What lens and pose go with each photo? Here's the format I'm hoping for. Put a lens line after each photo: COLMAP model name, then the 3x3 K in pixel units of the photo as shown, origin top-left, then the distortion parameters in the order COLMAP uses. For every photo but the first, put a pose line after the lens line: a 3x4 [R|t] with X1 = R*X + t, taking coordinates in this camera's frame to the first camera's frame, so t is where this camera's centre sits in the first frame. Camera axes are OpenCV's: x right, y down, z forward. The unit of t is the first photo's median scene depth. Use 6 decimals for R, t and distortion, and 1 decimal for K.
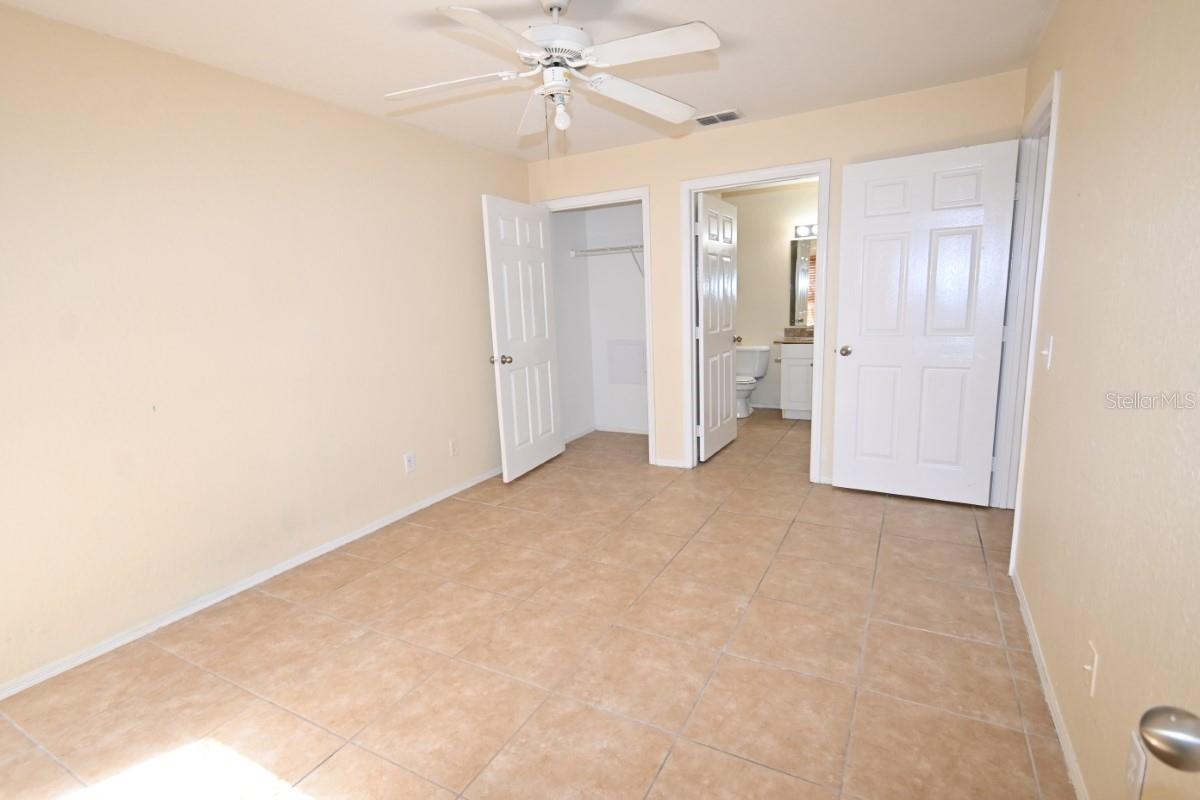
lens RADIAL K [[567.8, 0, 595.7], [0, 567.8, 398.9], [0, 0, 1]] dist [0.003494, -0.000781]
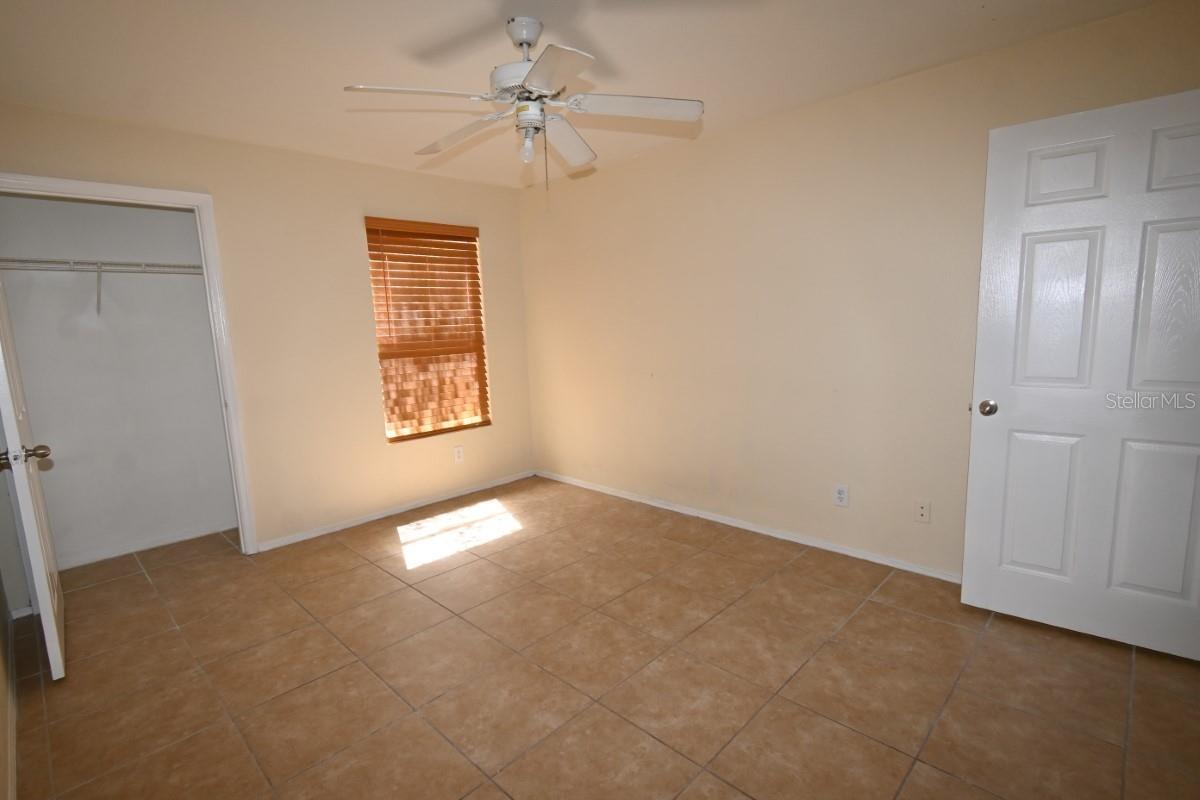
lens RADIAL K [[567.8, 0, 595.7], [0, 567.8, 398.8], [0, 0, 1]] dist [0.003494, -0.000781]
pose [[-0.254409, 0.191669, -0.947913, 0.706366], [-0.122400, 0.965900, 0.228157, -0.228284], [0.959320, 0.174070, -0.222273, 1.053826]]
